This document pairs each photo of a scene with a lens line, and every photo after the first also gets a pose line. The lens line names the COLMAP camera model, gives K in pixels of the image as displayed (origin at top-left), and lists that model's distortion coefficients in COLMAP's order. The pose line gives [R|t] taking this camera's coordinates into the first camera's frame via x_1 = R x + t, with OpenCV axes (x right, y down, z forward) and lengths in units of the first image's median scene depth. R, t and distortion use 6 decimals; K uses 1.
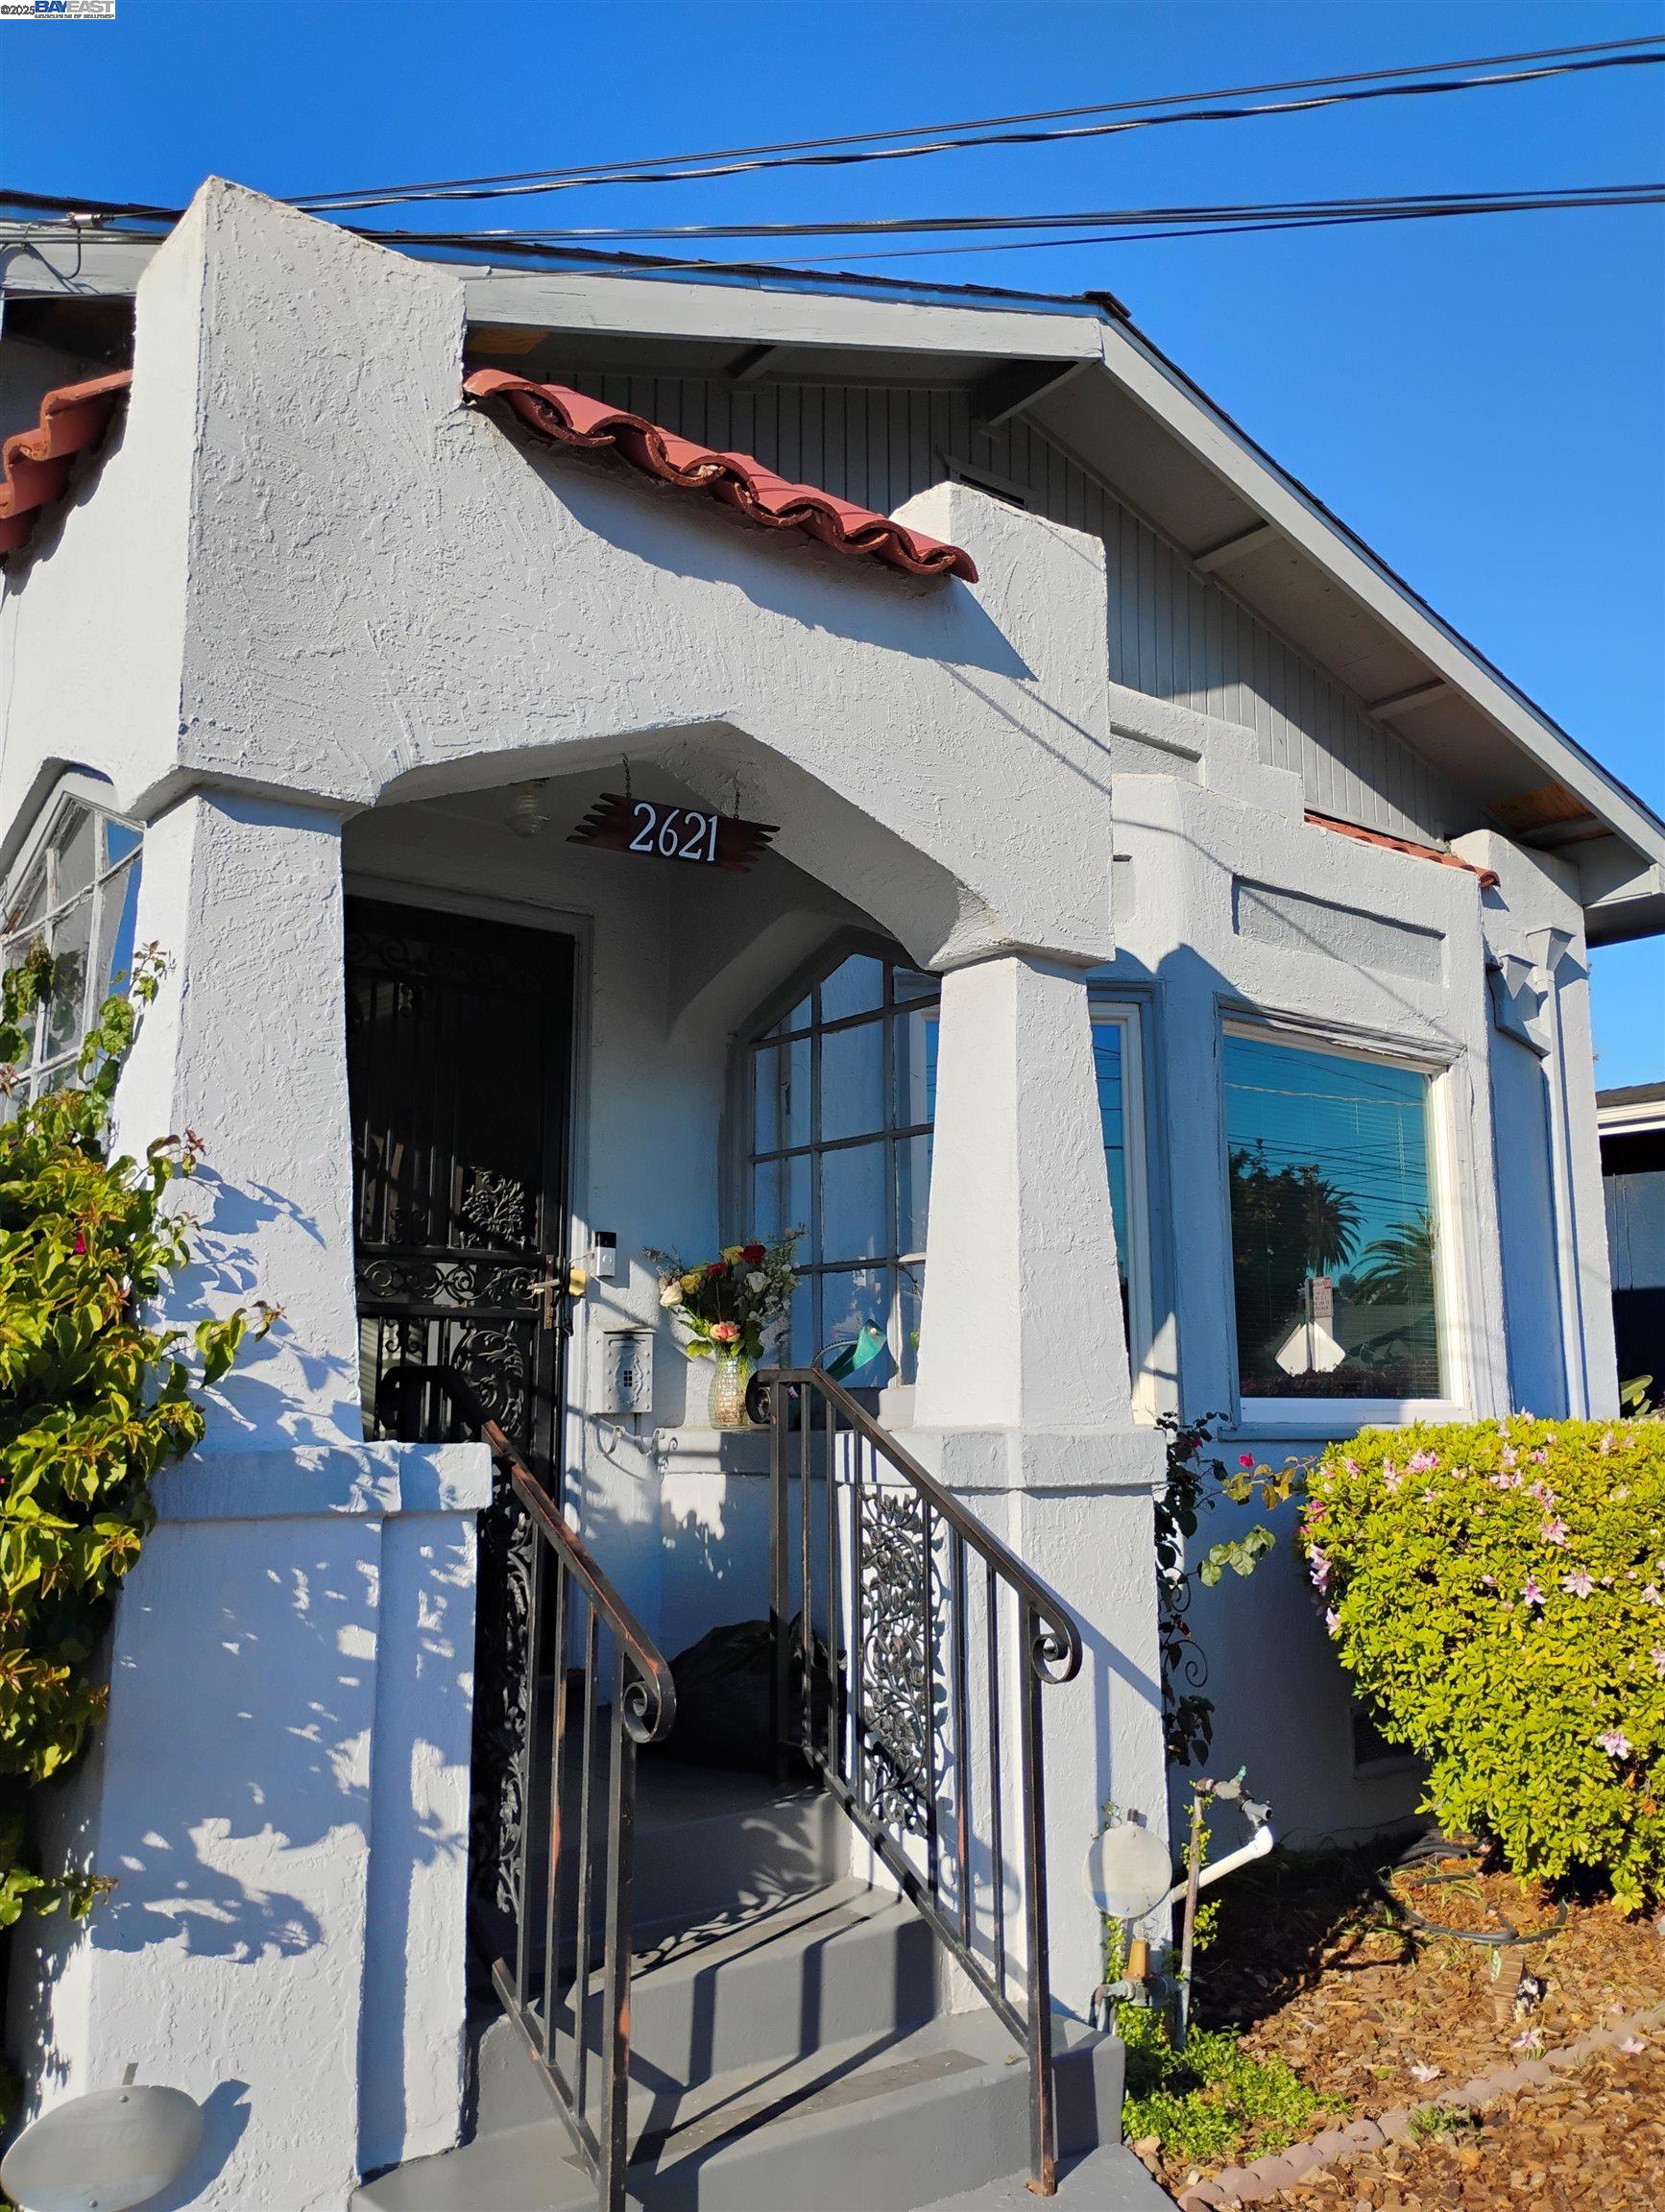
lens RADIAL K [[1838.7, 0, 842.3], [0, 1838.7, 1099.8], [0, 0, 1]] dist [0.066524, -0.084111]
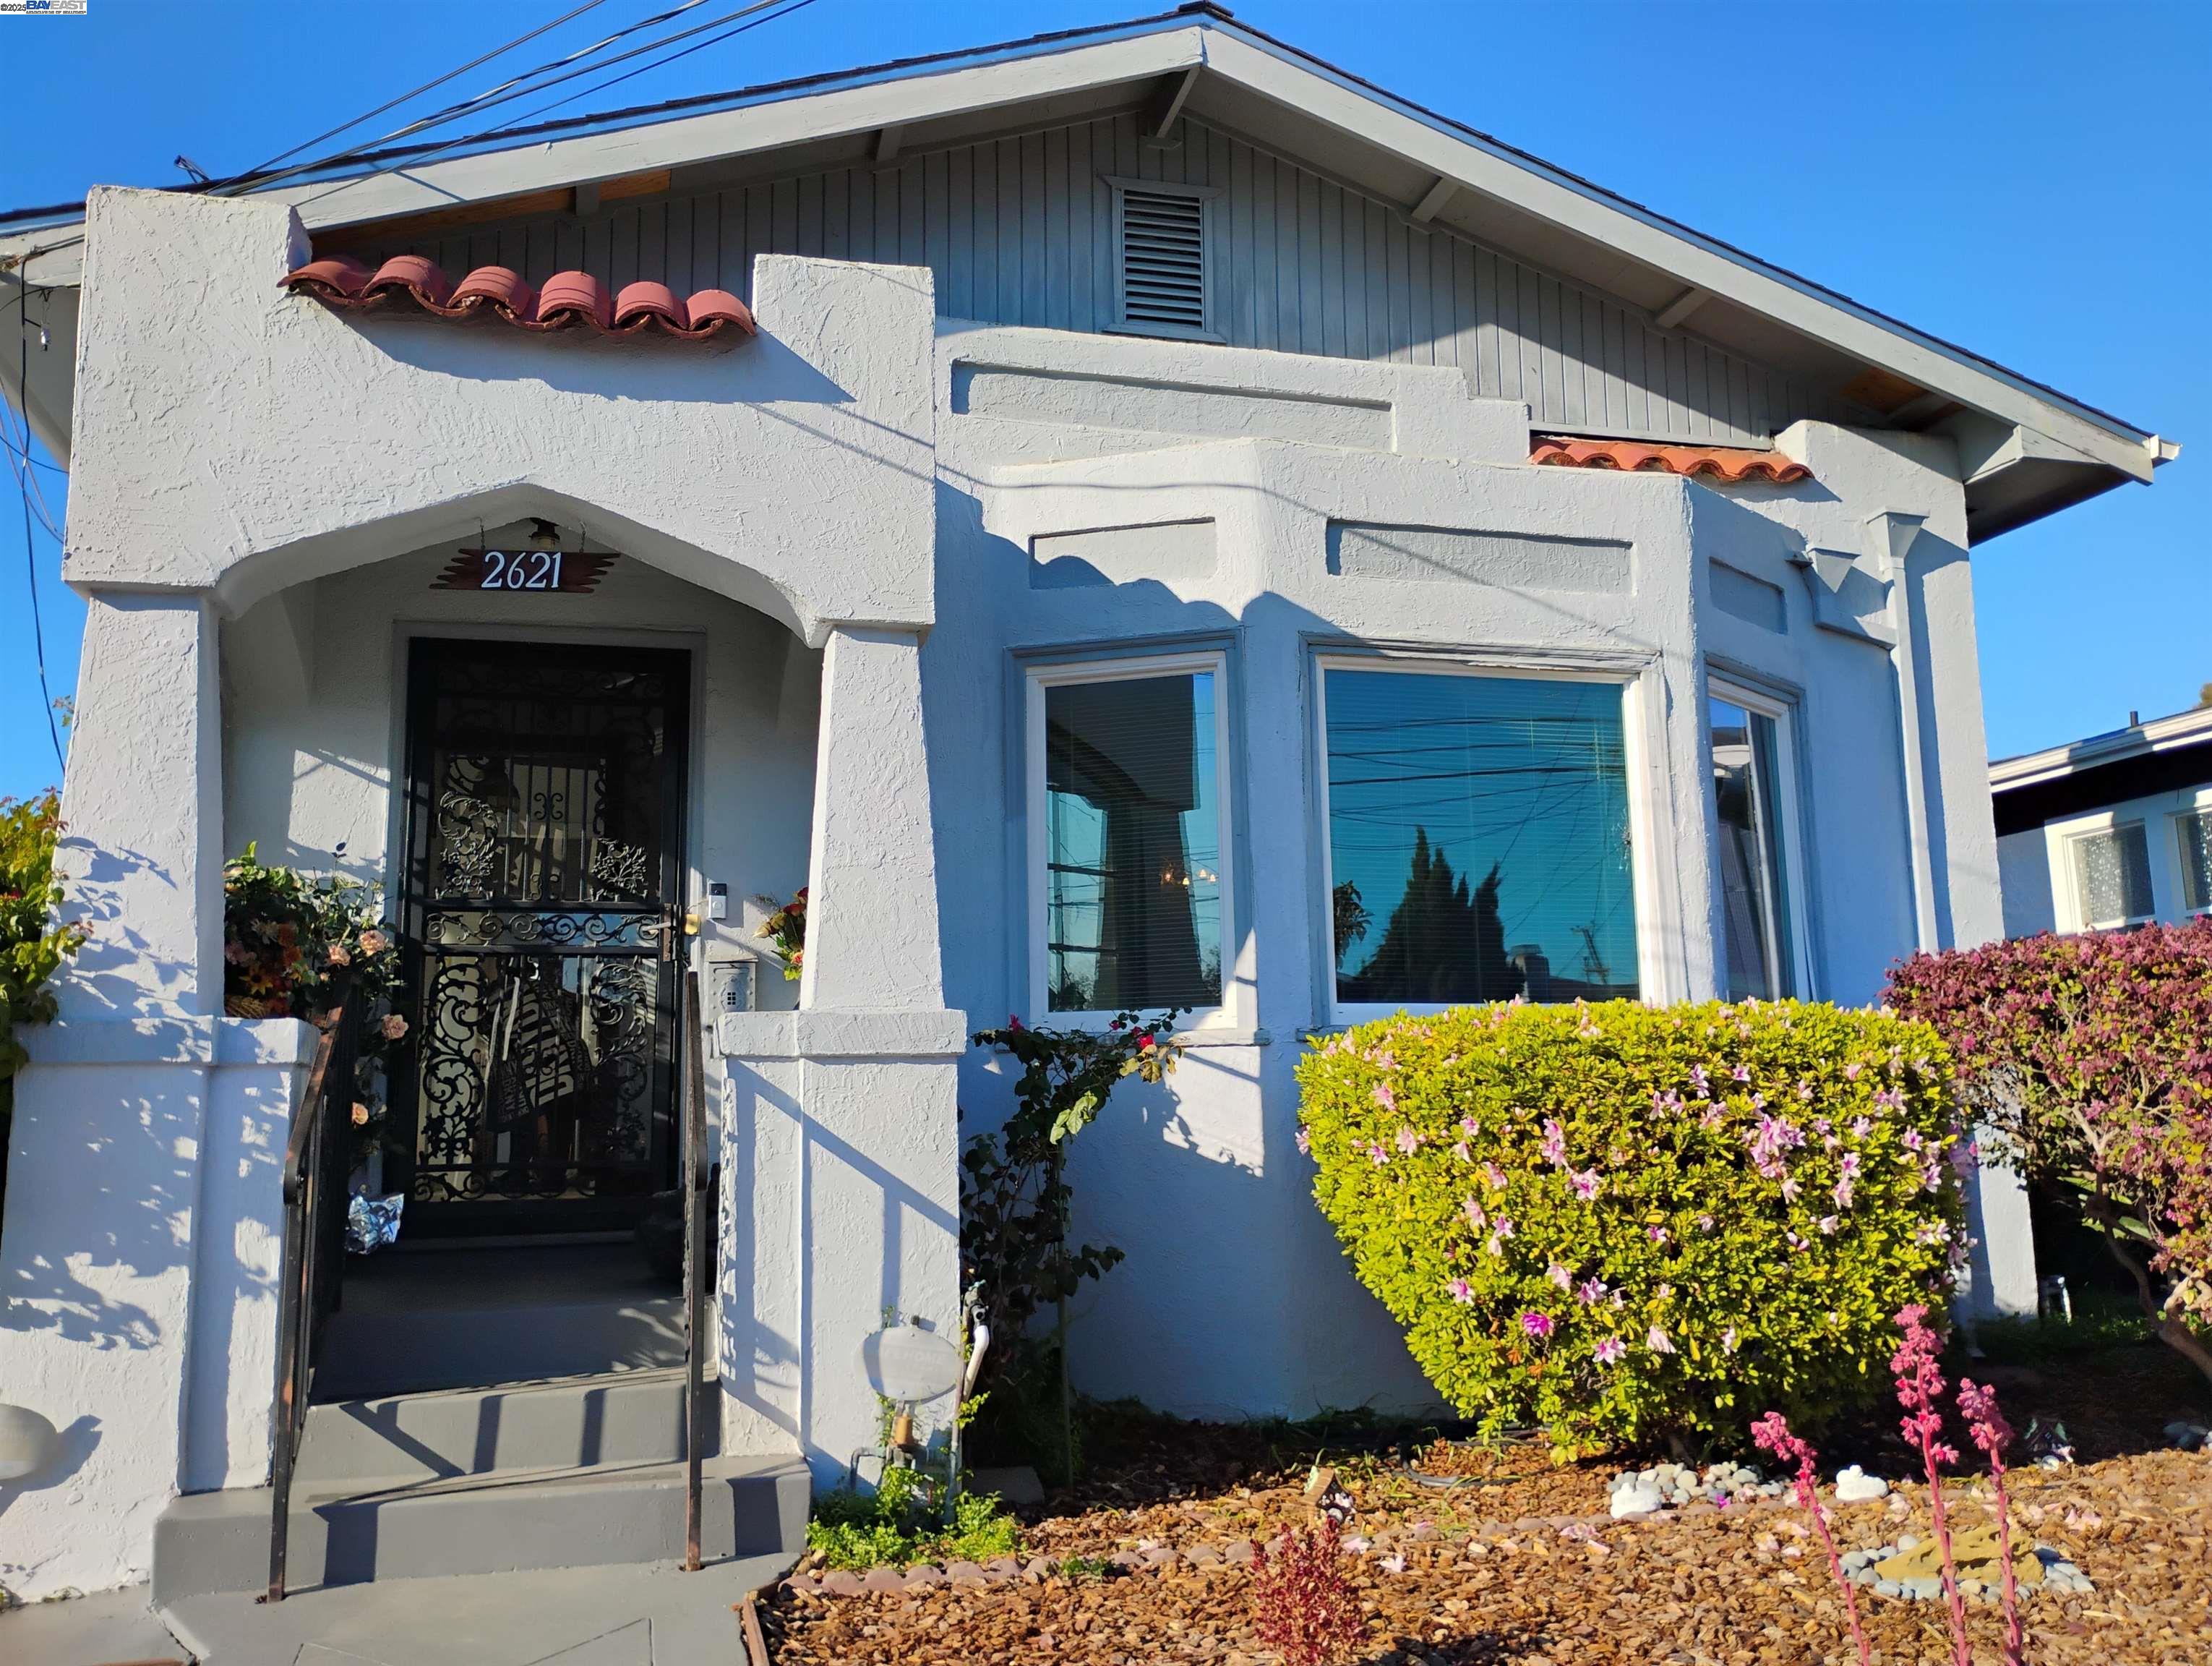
lens RADIAL K [[1838.9, 0, 1102.3], [0, 1838.9, 829.4], [0, 0, 1]] dist [0.066524, -0.084111]
pose [[0.916170, -0.076373, -0.393446, 0.794159], [0.082696, 0.996574, -0.000883, 0.075832], [0.392166, -0.031728, 0.919347, -0.066381]]
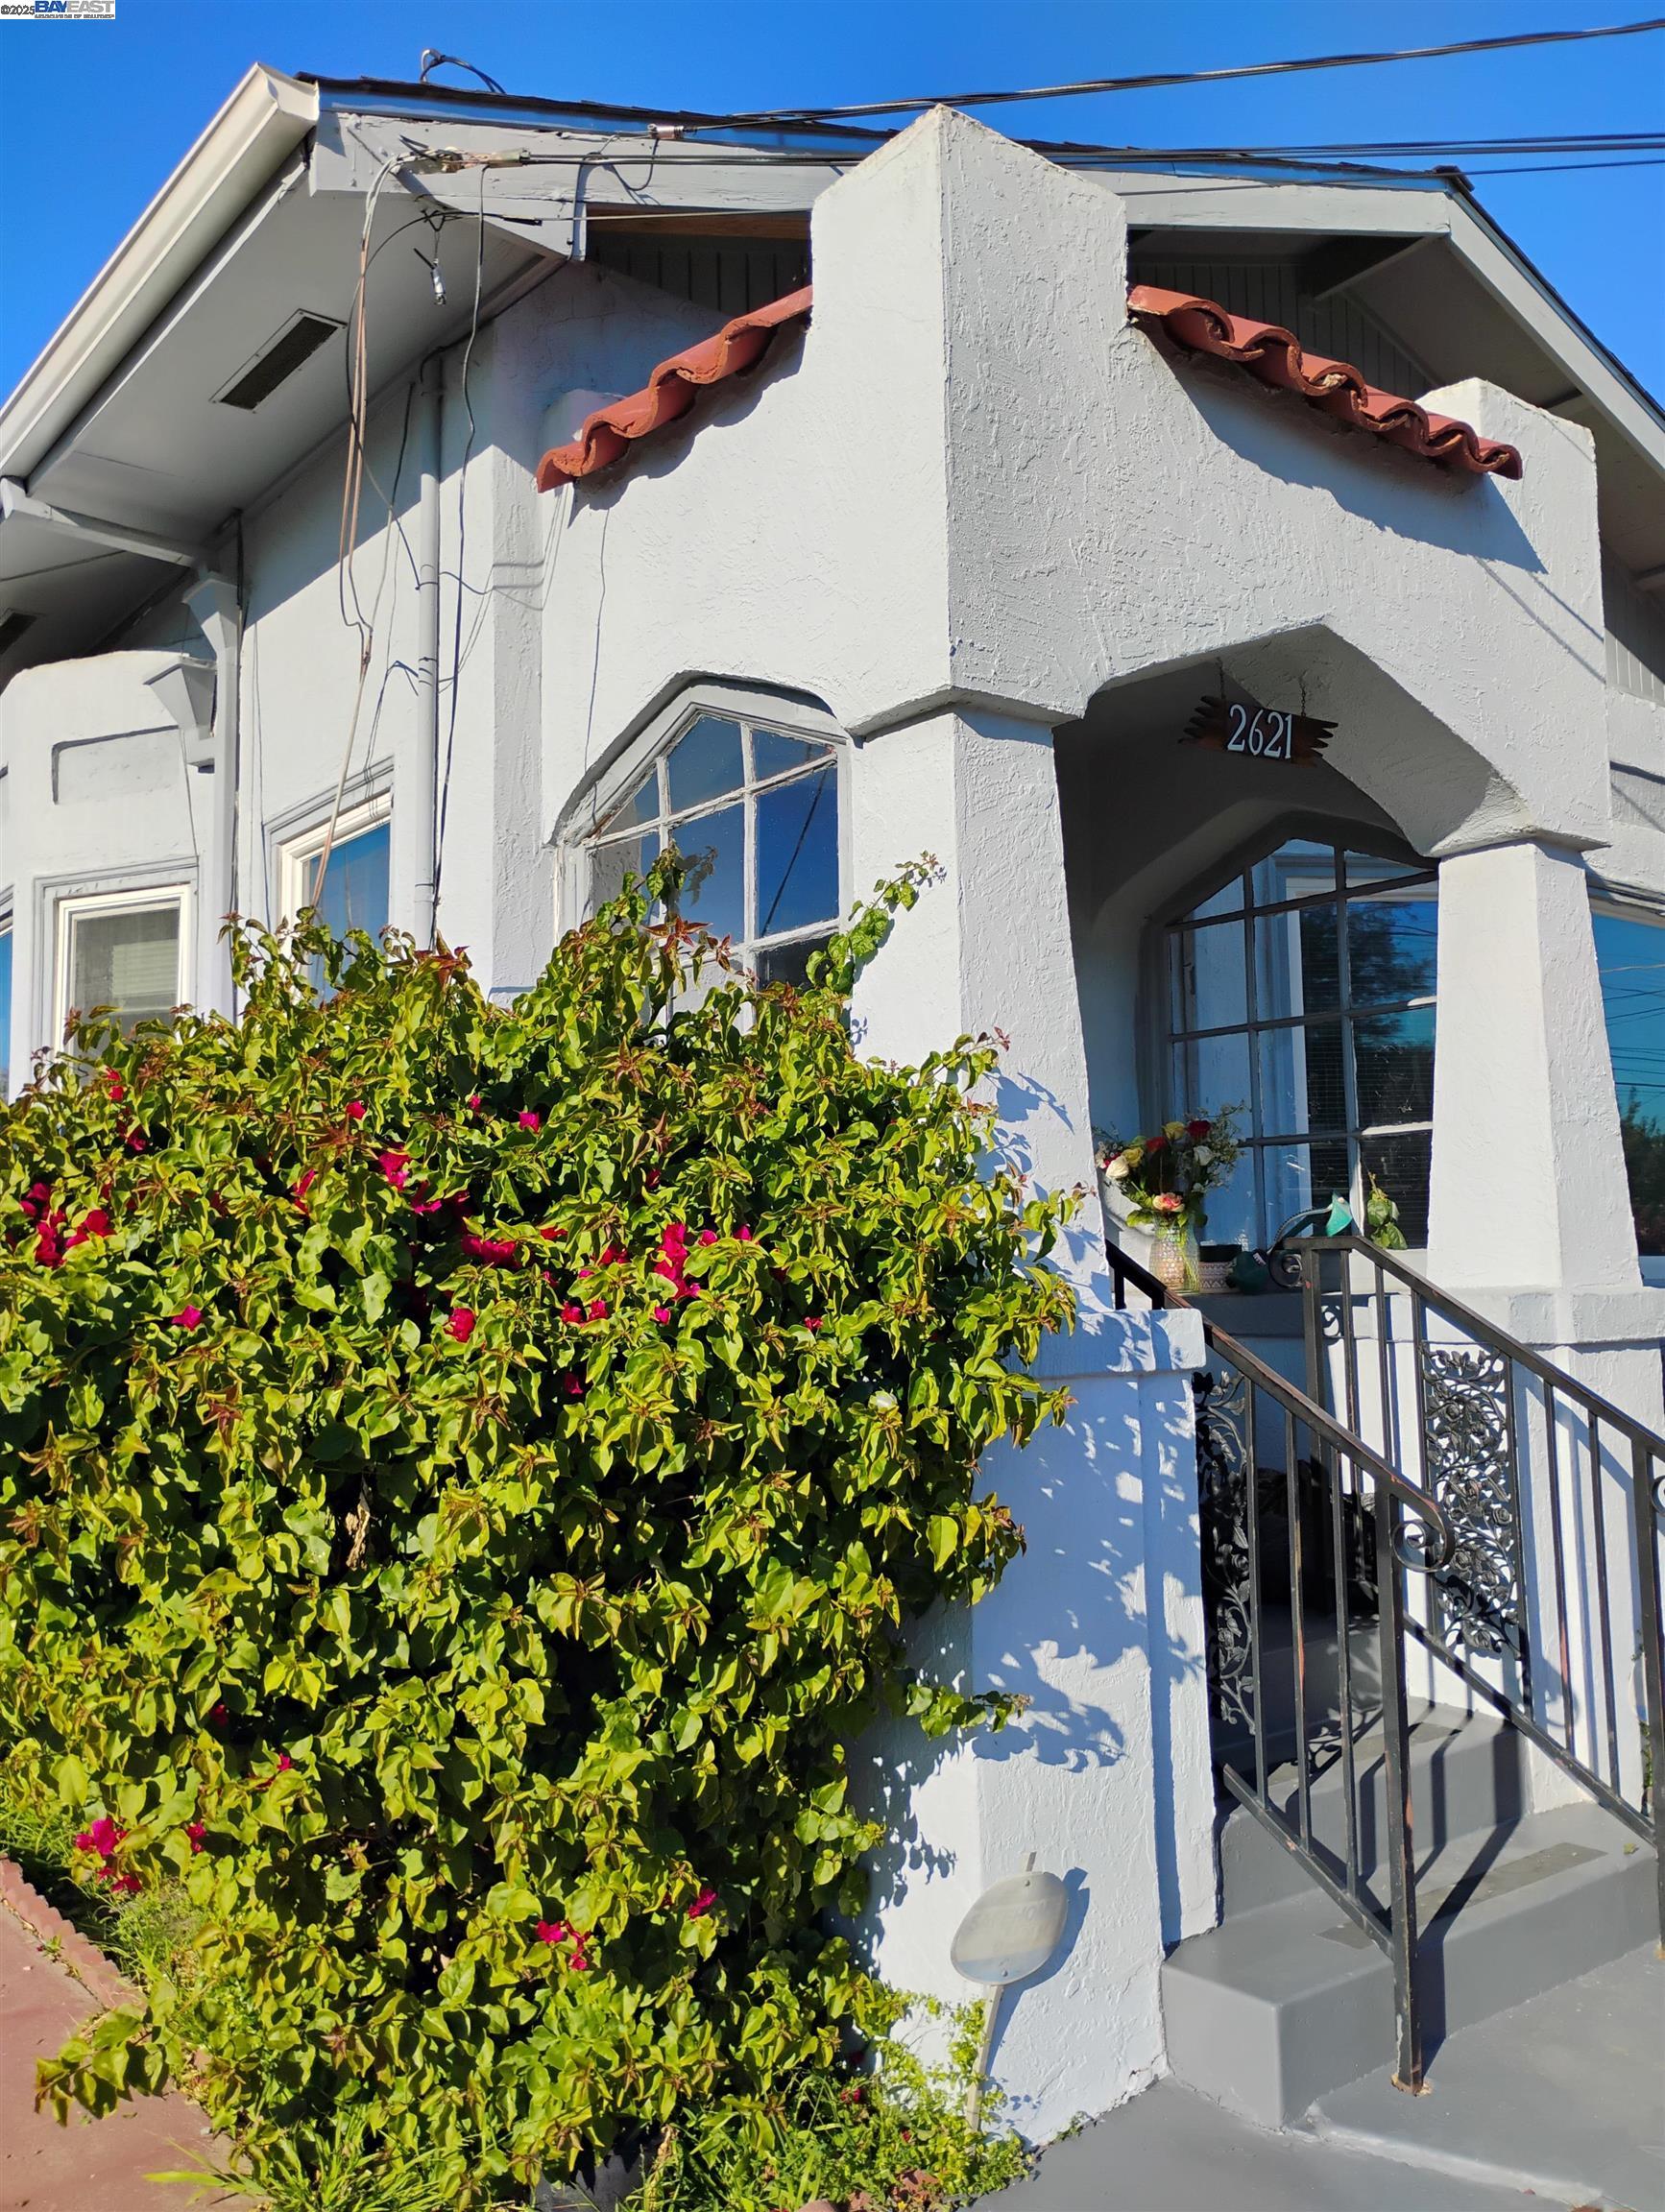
lens RADIAL K [[1838.7, 0, 849.4], [0, 1838.7, 1103.4], [0, 0, 1]] dist [0.066524, -0.084111]
pose [[0.999819, -0.015021, 0.011674, -0.337499], [0.014109, 0.997113, 0.074606, -0.015913], [-0.012761, -0.074428, 0.997145, -0.061702]]
